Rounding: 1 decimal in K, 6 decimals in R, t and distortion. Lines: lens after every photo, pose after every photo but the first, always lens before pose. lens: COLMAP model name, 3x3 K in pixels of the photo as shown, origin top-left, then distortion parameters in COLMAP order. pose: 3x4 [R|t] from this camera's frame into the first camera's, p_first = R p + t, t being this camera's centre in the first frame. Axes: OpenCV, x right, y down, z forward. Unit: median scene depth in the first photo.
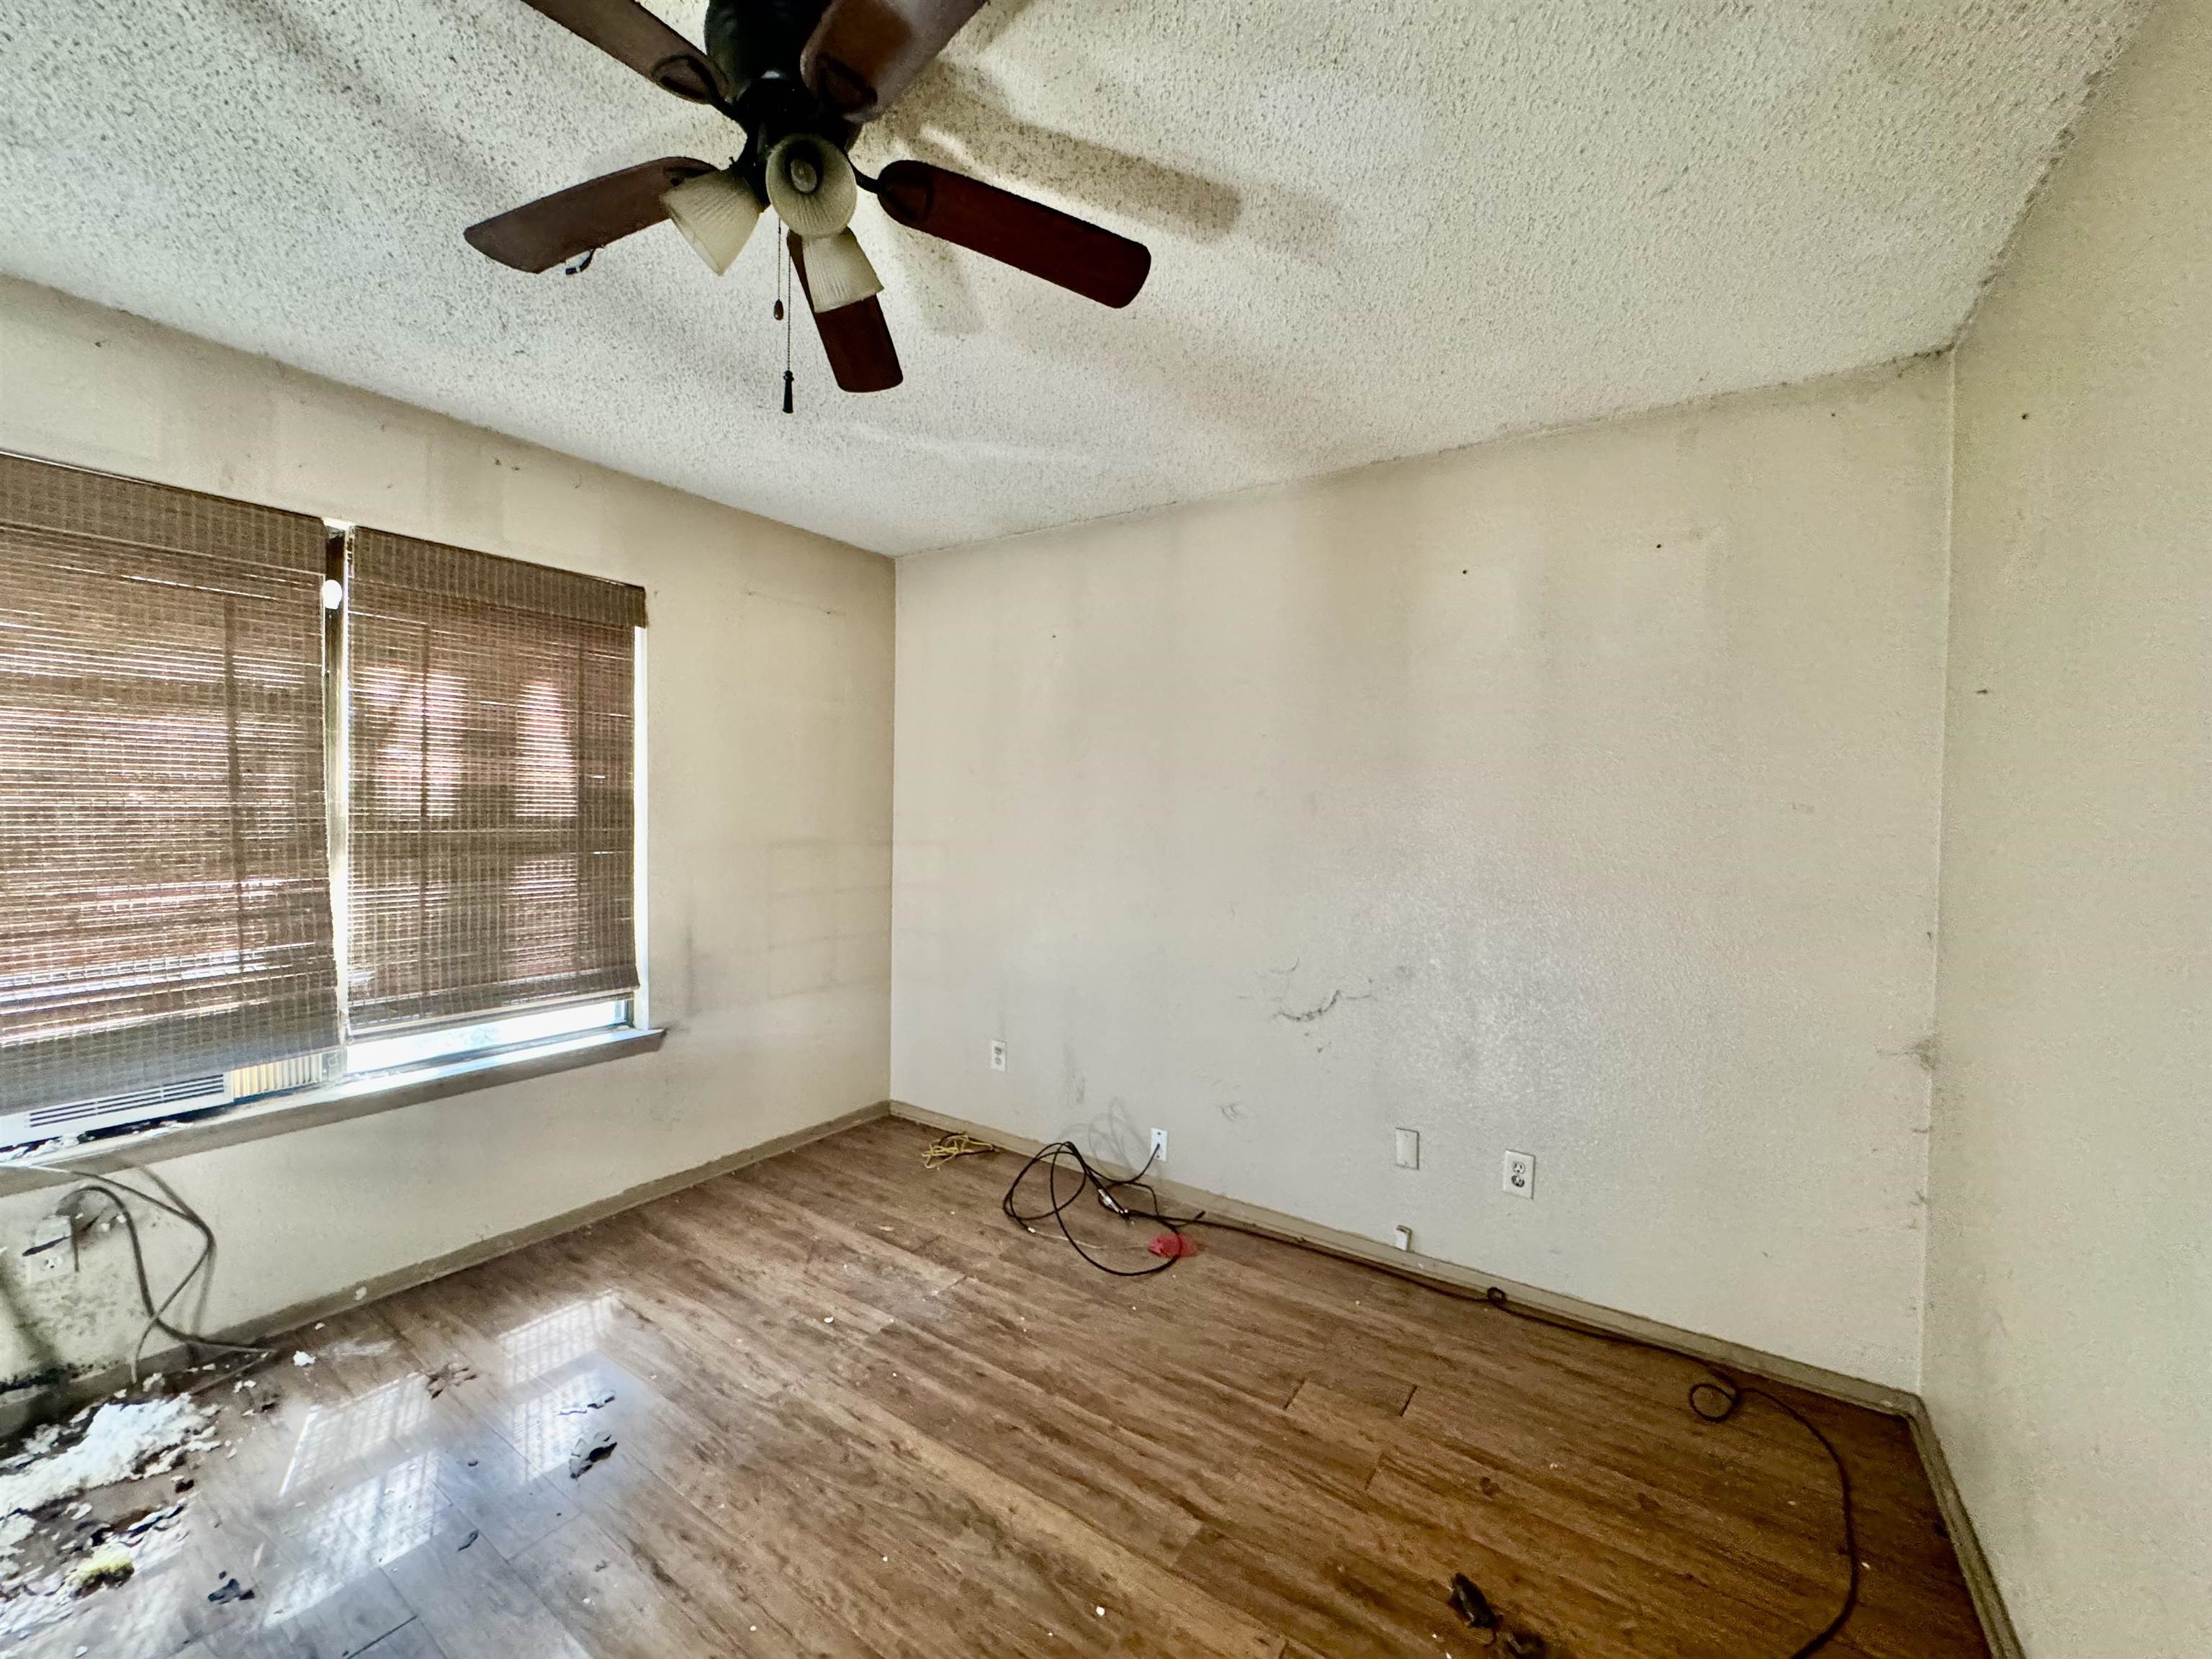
lens RADIAL K [[884.8, 0, 1112.6], [0, 884.8, 825.6], [0, 0, 1]] dist [-0.005902, 0.000533]
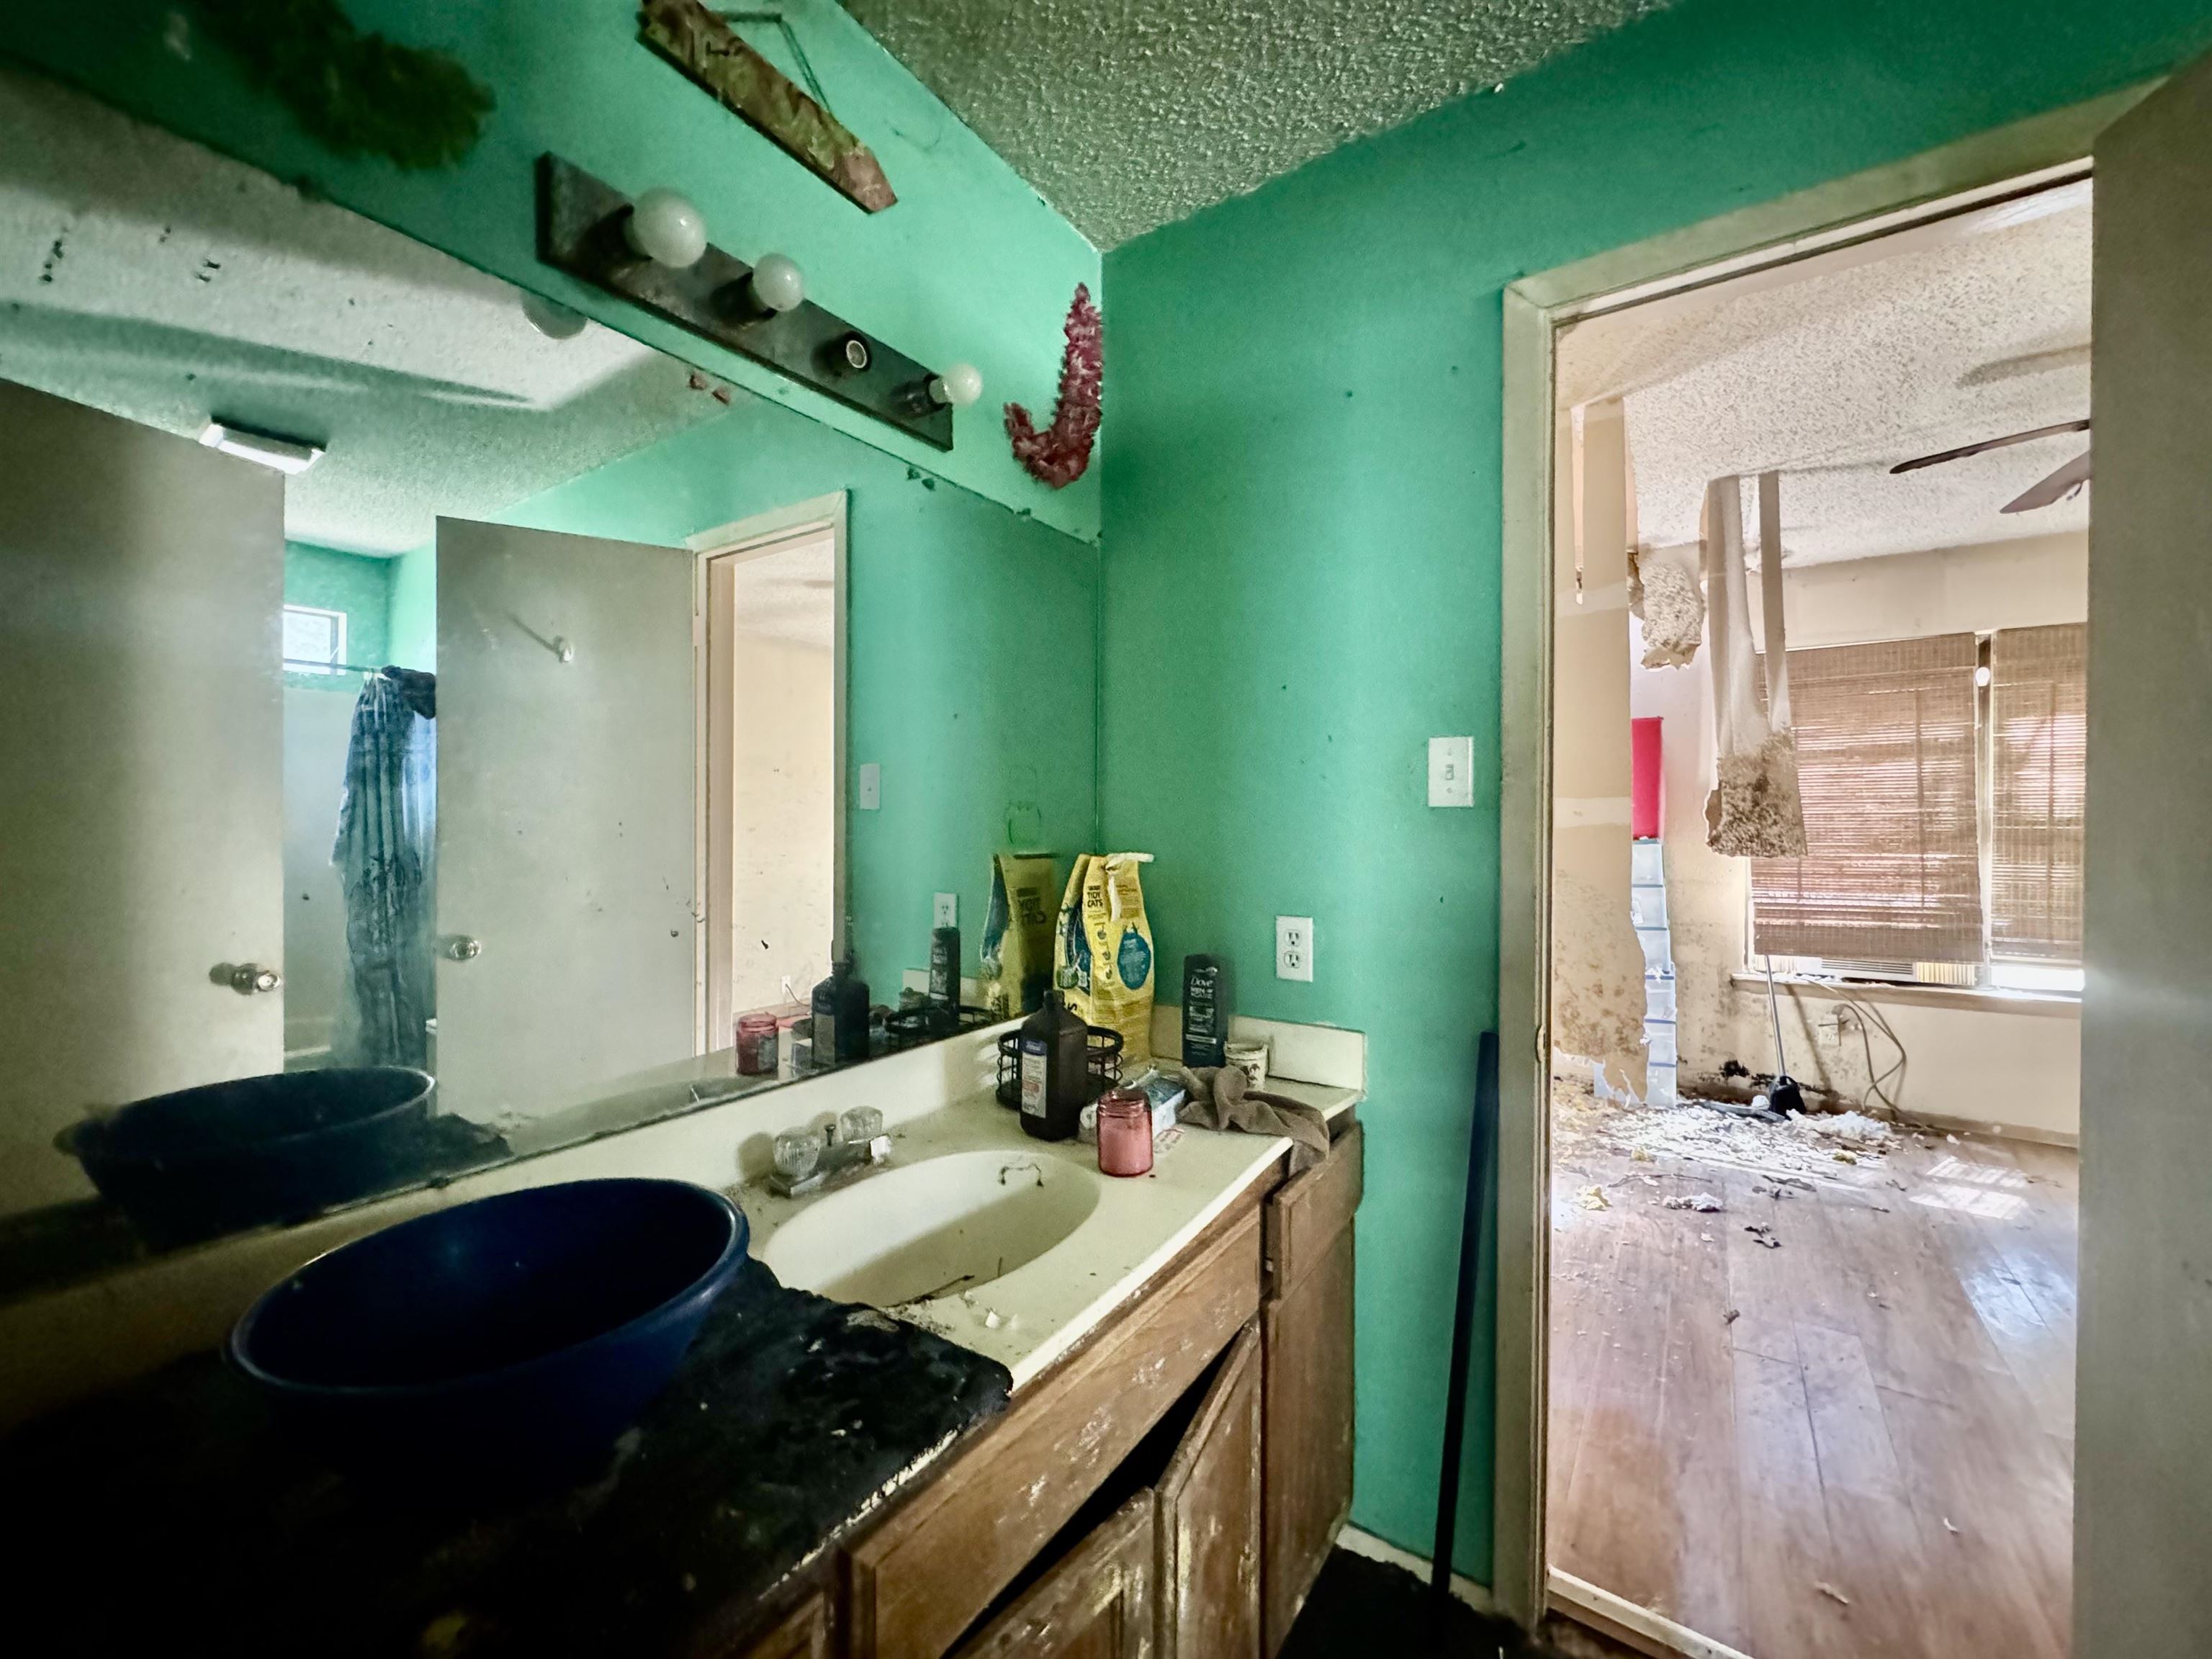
lens RADIAL K [[884.8, 0, 1093.2], [0, 884.8, 828.7], [0, 0, 1]] dist [-0.005902, 0.000533]
pose [[-0.016419, -0.013203, -0.999778, 0.731676], [-0.021170, 0.999693, -0.012854, 0.065146], [0.999641, 0.020954, -0.016694, -0.576166]]
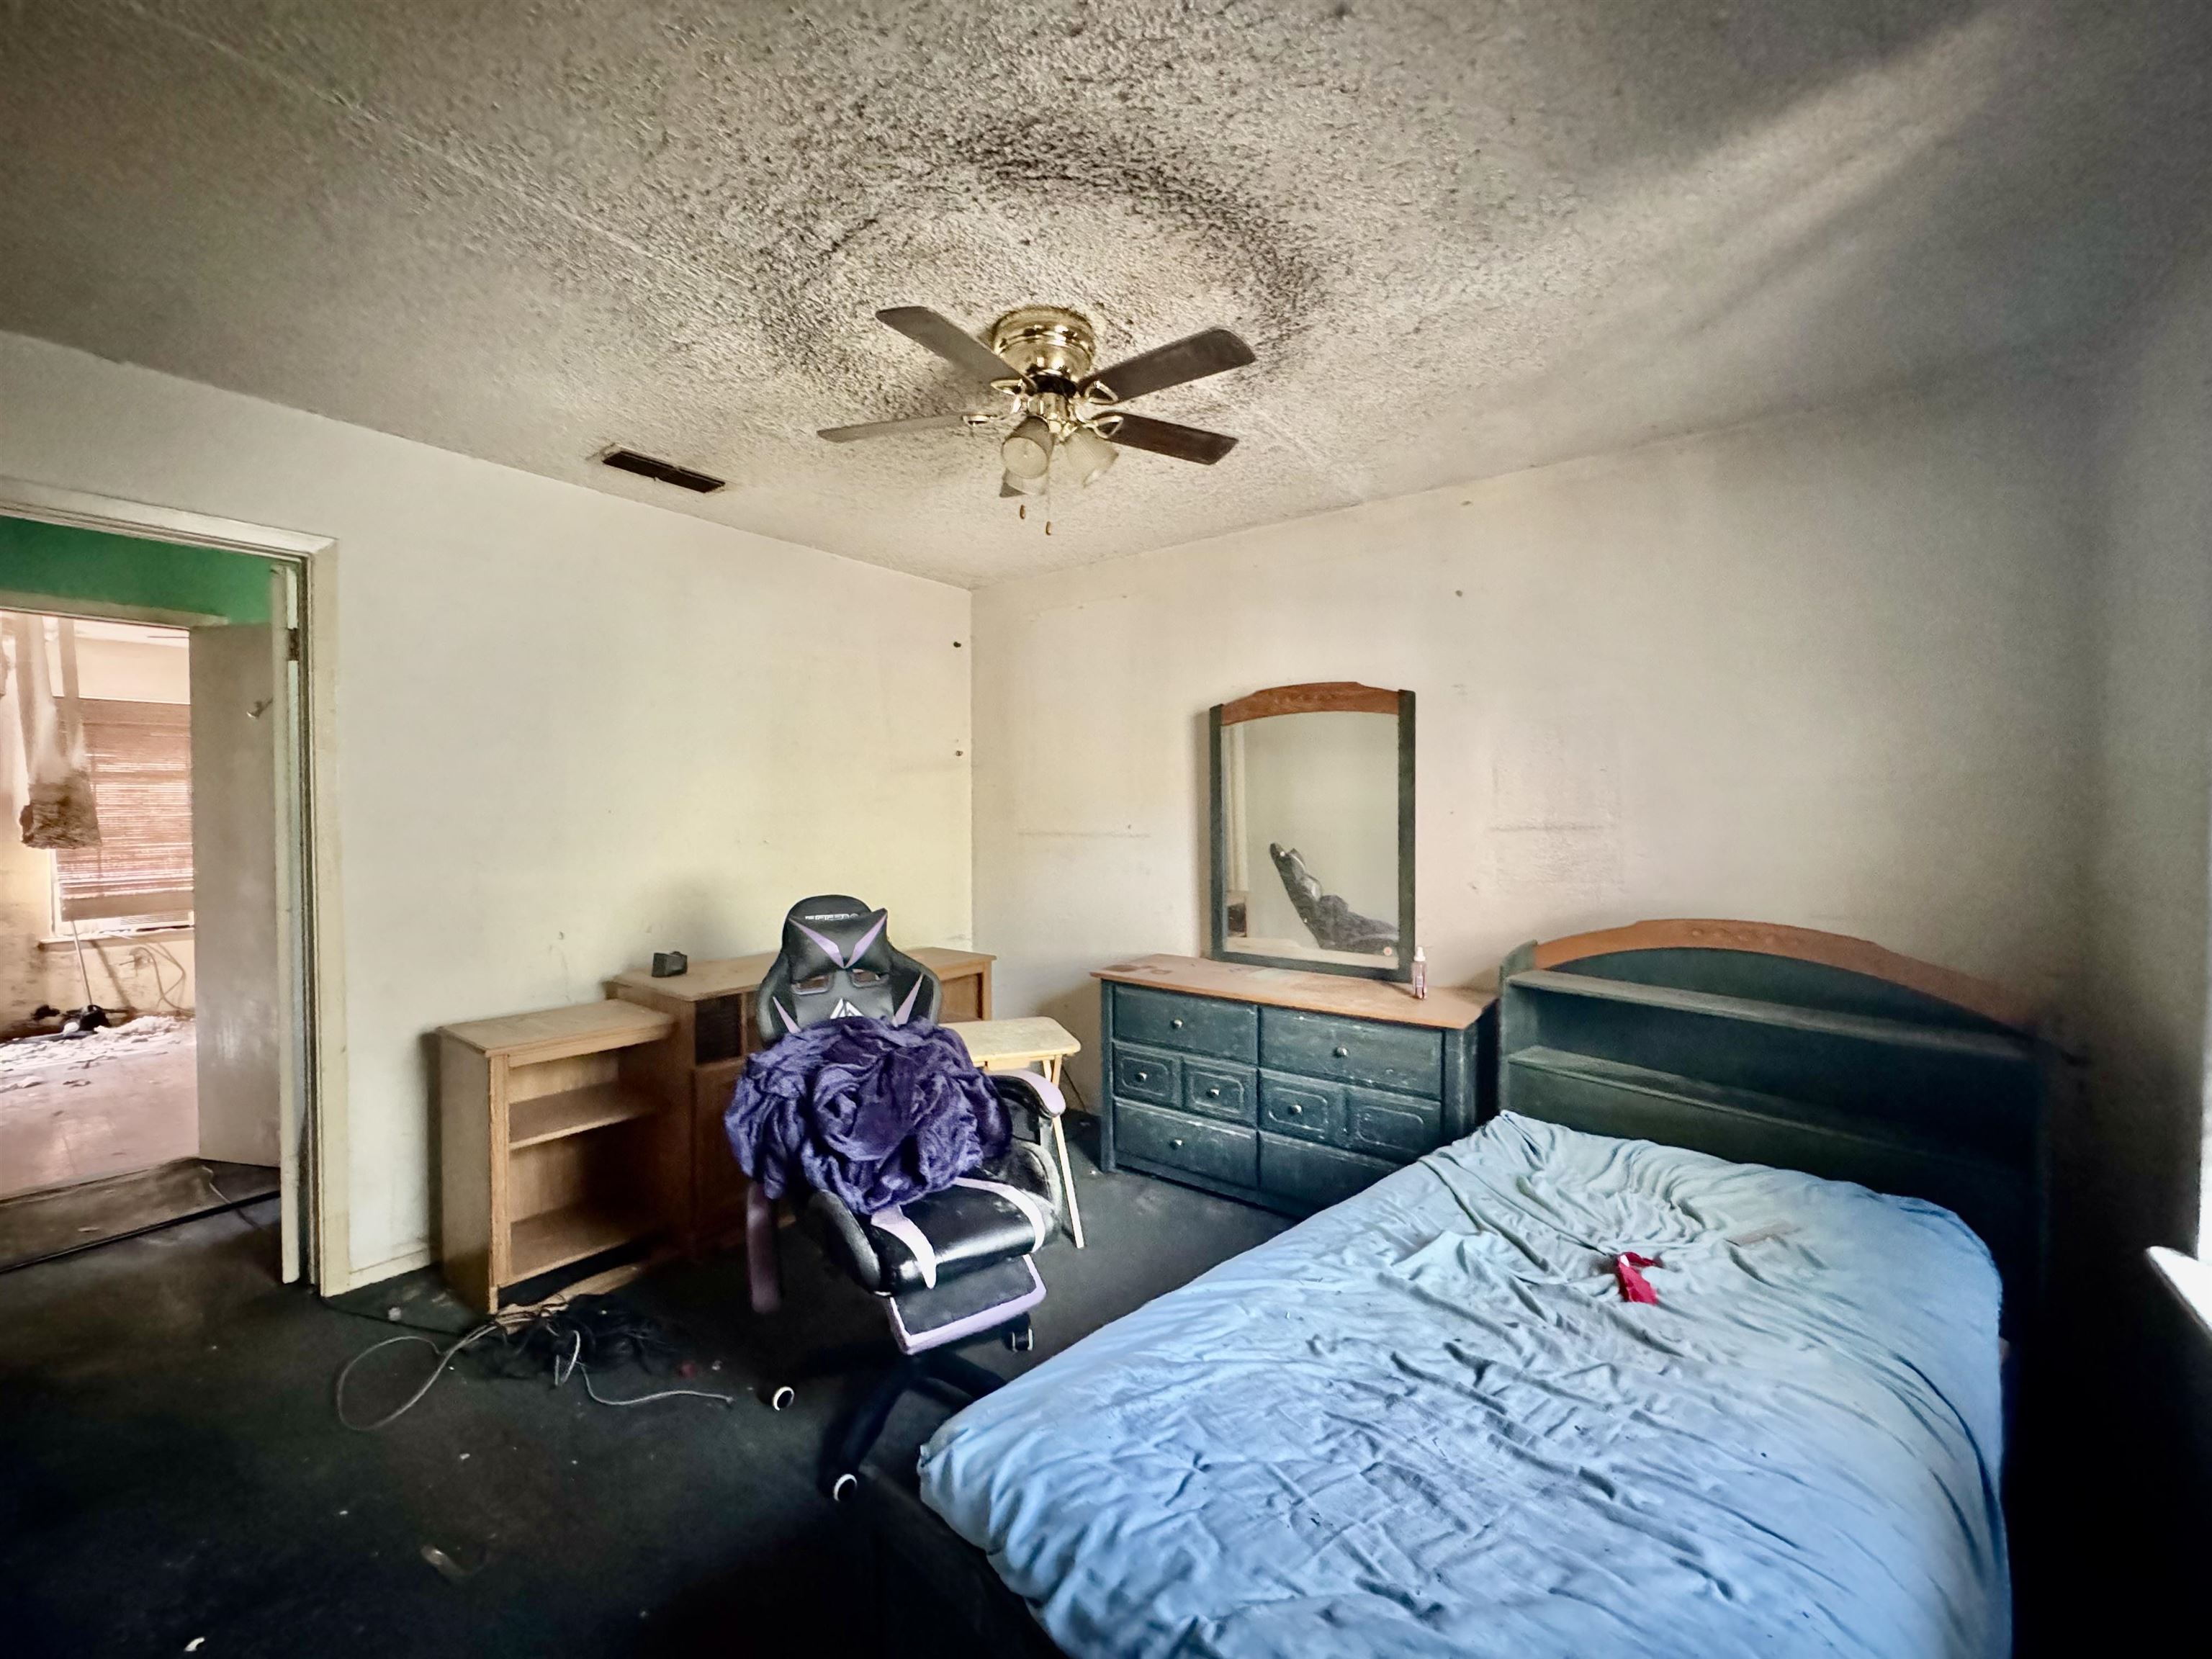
lens RADIAL K [[884.8, 0, 1114.0], [0, 884.8, 824.2], [0, 0, 1]] dist [-0.005902, 0.000533]
pose [[0.997881, -0.022363, -0.061102, 1.907432], [0.022305, 0.999750, -0.001621, 0.070310], [0.061123, 0.000255, 0.998130, -1.455124]]
